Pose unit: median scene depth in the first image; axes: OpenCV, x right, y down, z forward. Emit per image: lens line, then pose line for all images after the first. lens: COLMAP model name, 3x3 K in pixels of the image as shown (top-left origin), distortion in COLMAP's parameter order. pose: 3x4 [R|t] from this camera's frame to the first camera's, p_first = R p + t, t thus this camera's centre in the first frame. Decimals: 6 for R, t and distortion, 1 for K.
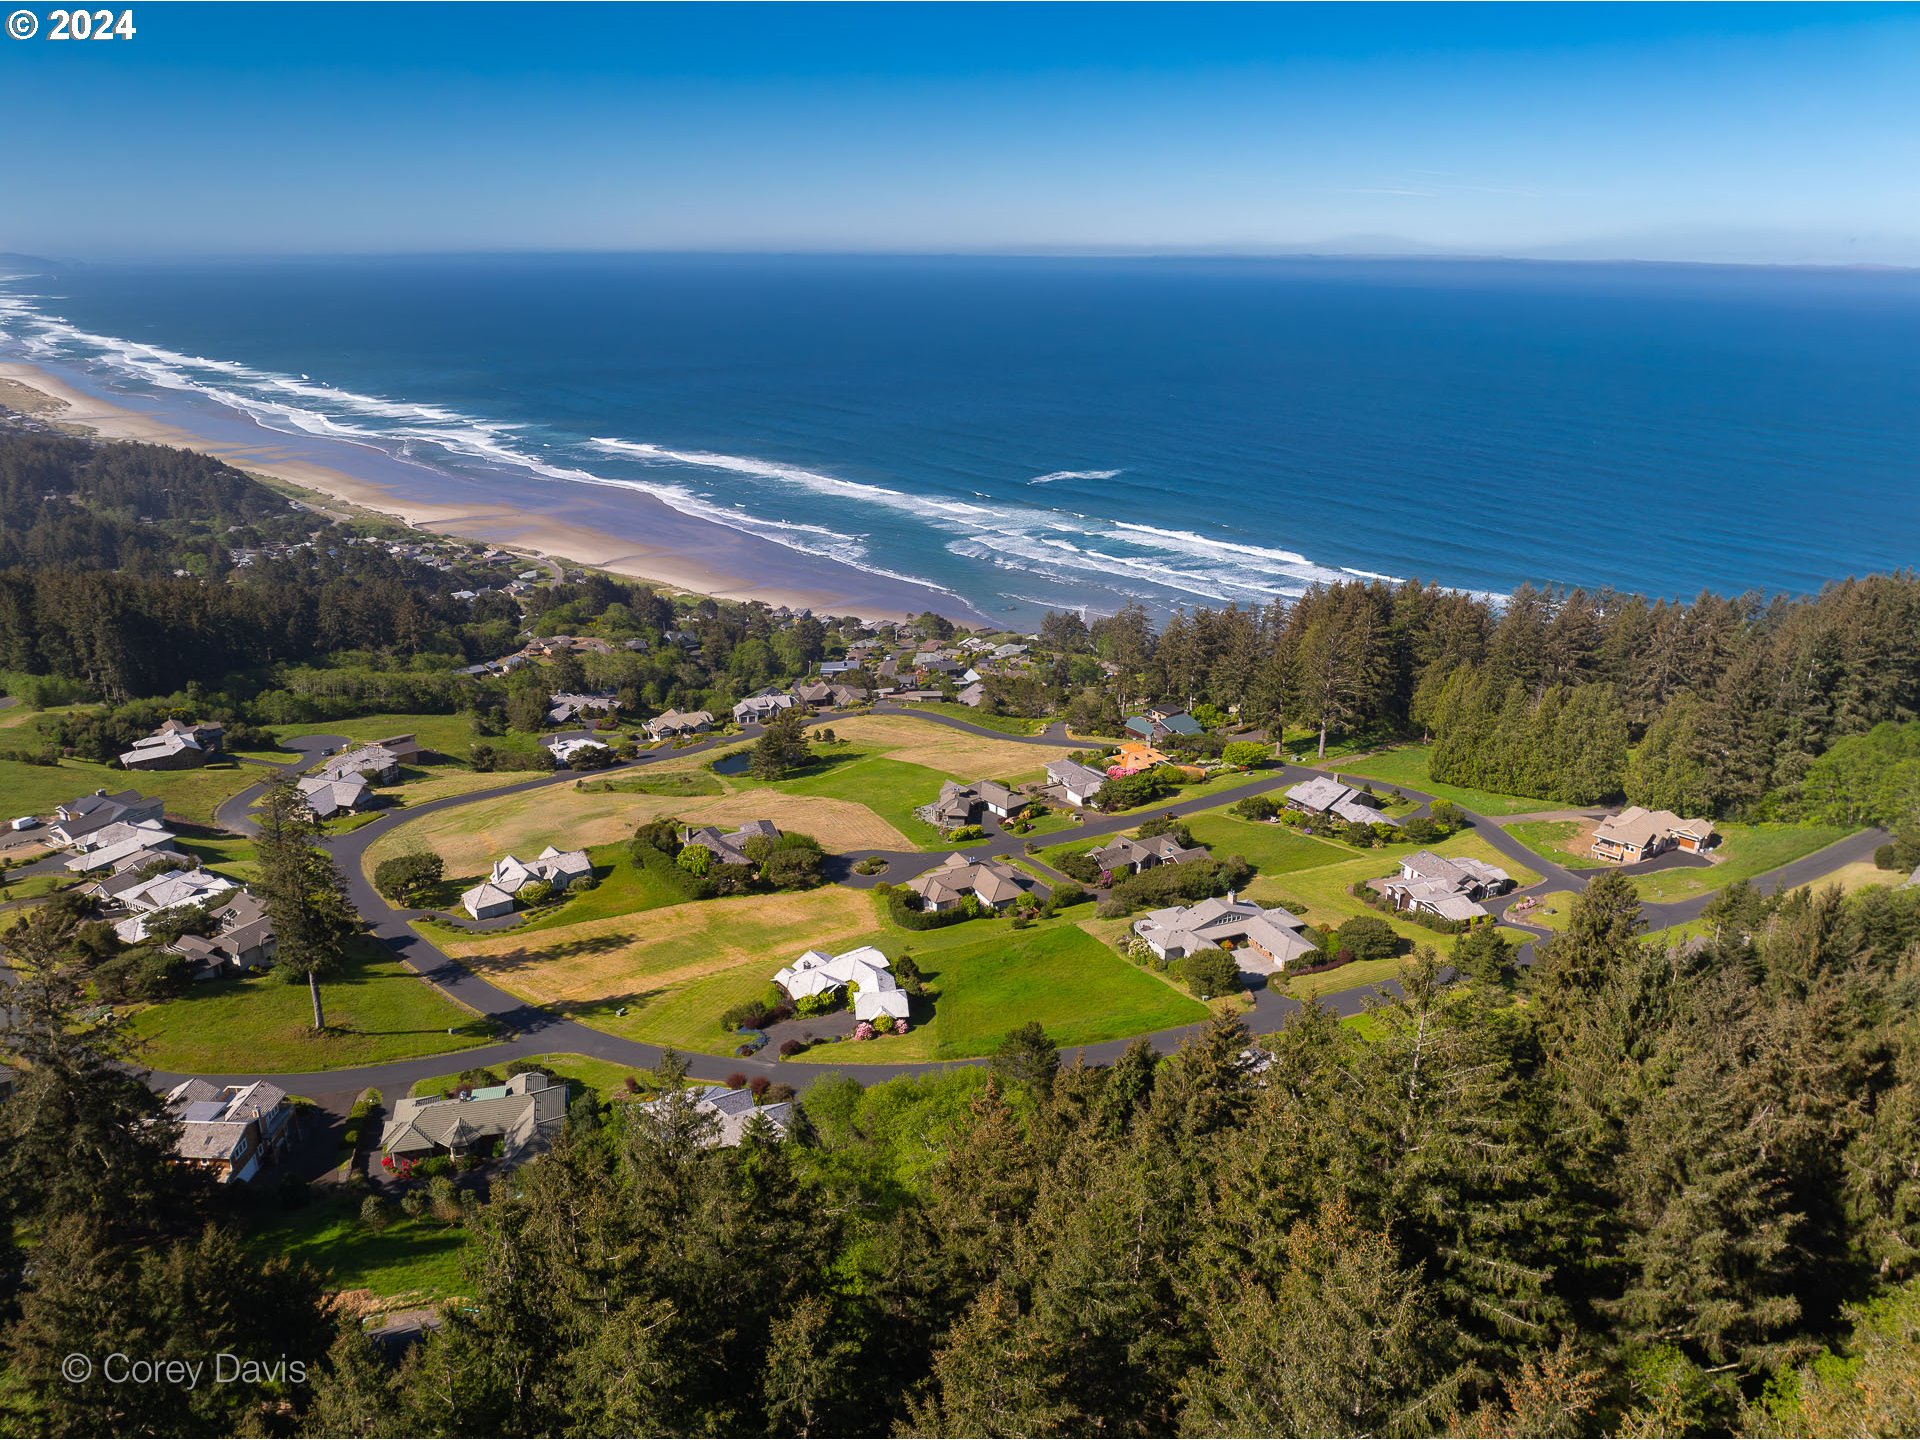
lens RADIAL K [[1352.6, 0, 953.6], [0, 1352.6, 719.3], [0, 0, 1]] dist [-0.031190, -0.010411]
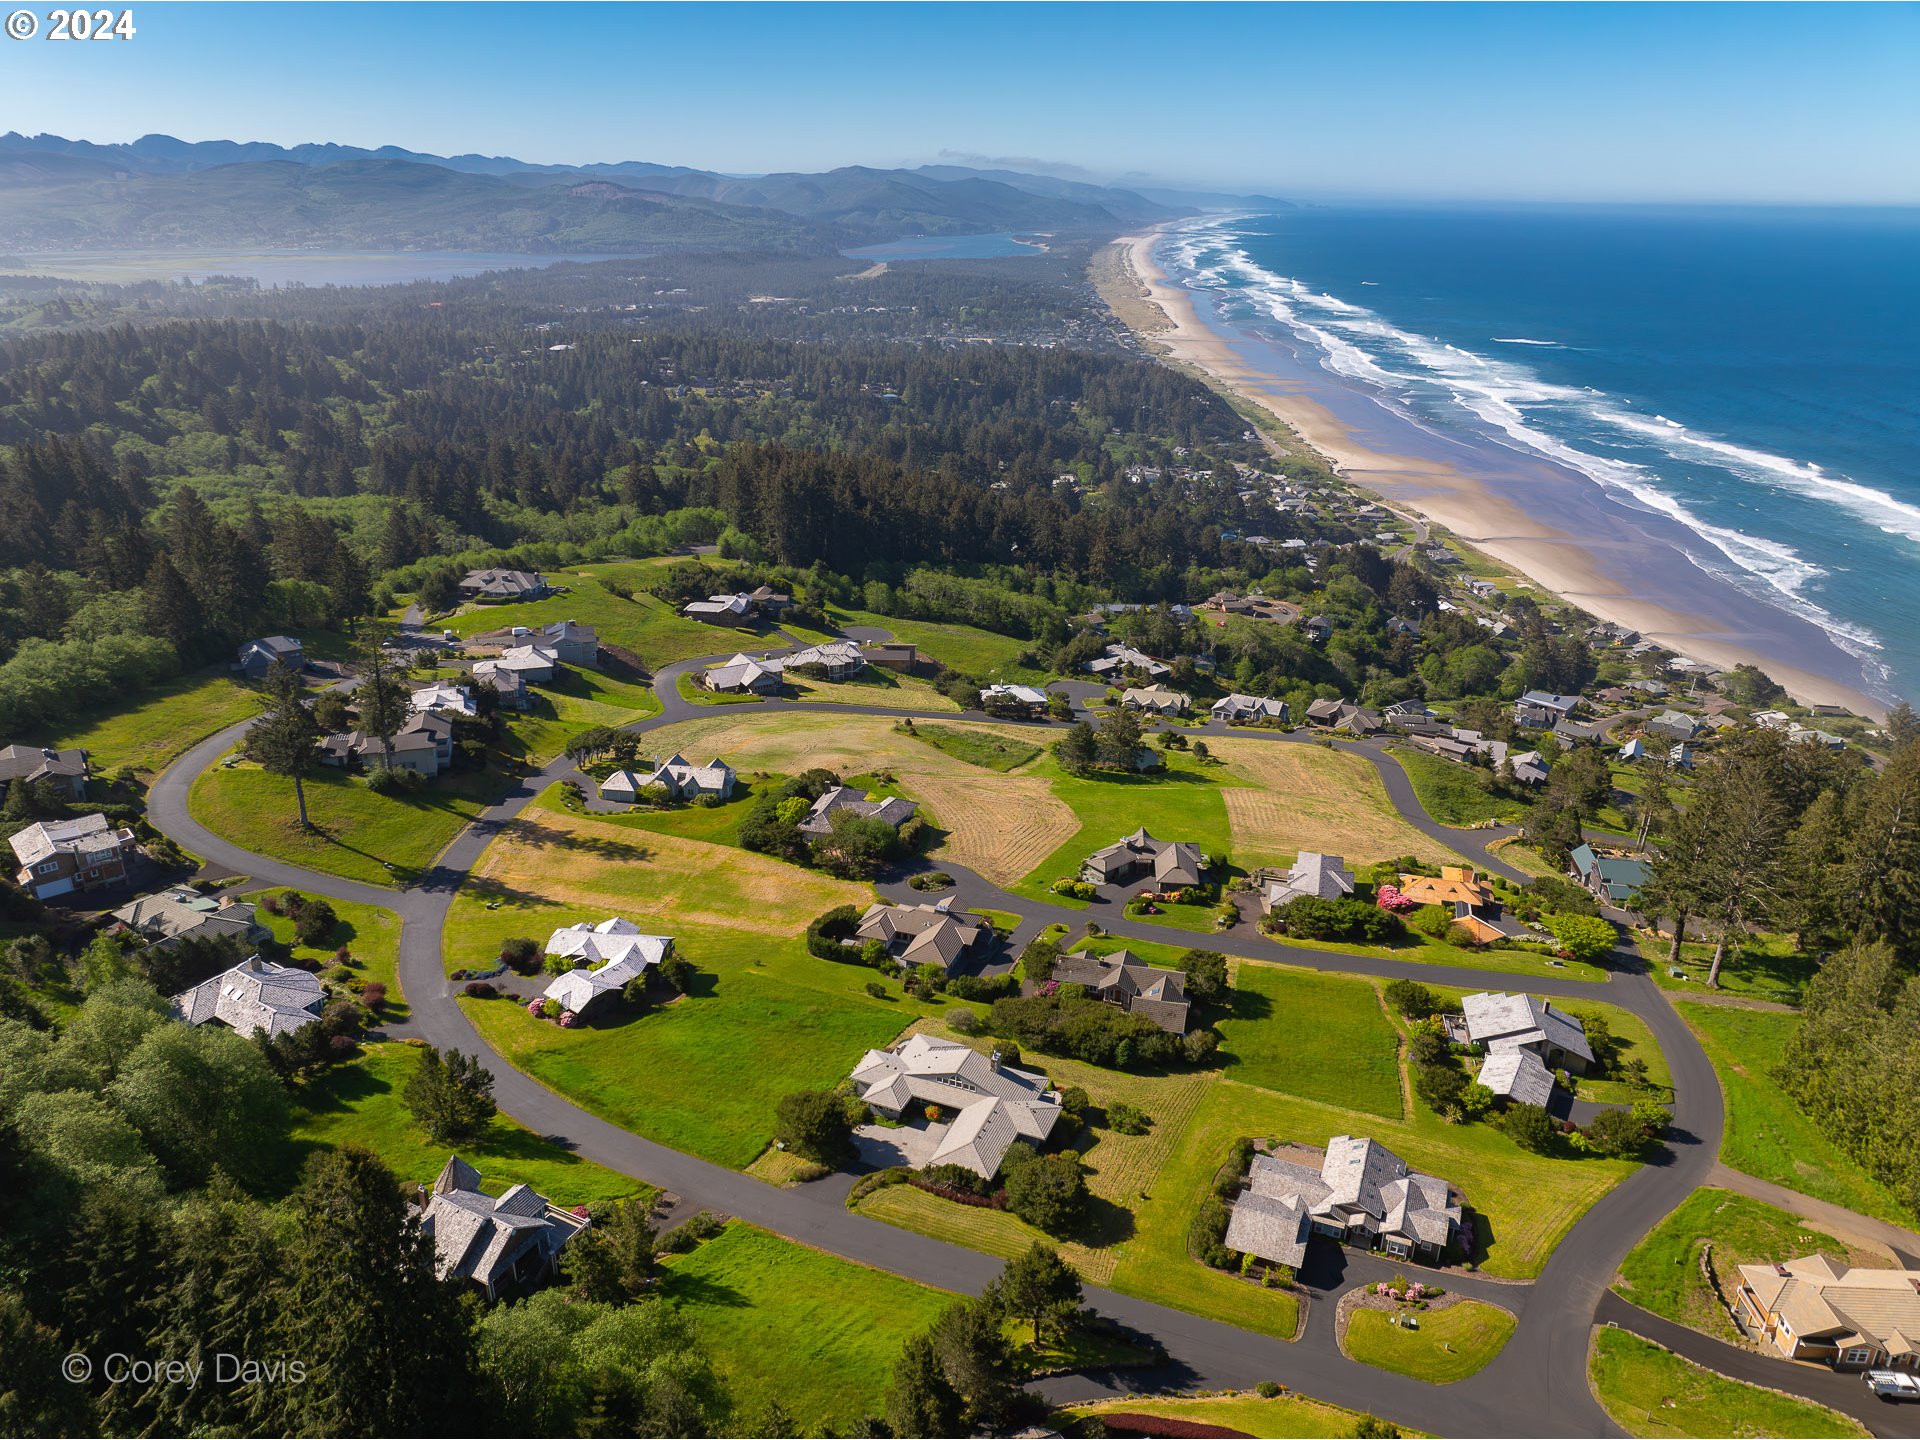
lens RADIAL K [[1352.6, 0, 950.6], [0, 1352.6, 706.8], [0, 0, 1]] dist [-0.031190, -0.010411]
pose [[0.691150, 0.253412, -0.676826, 0.493328], [-0.235586, 0.964355, 0.120495, -0.106770], [0.683236, 0.076171, 0.726214, 0.331992]]
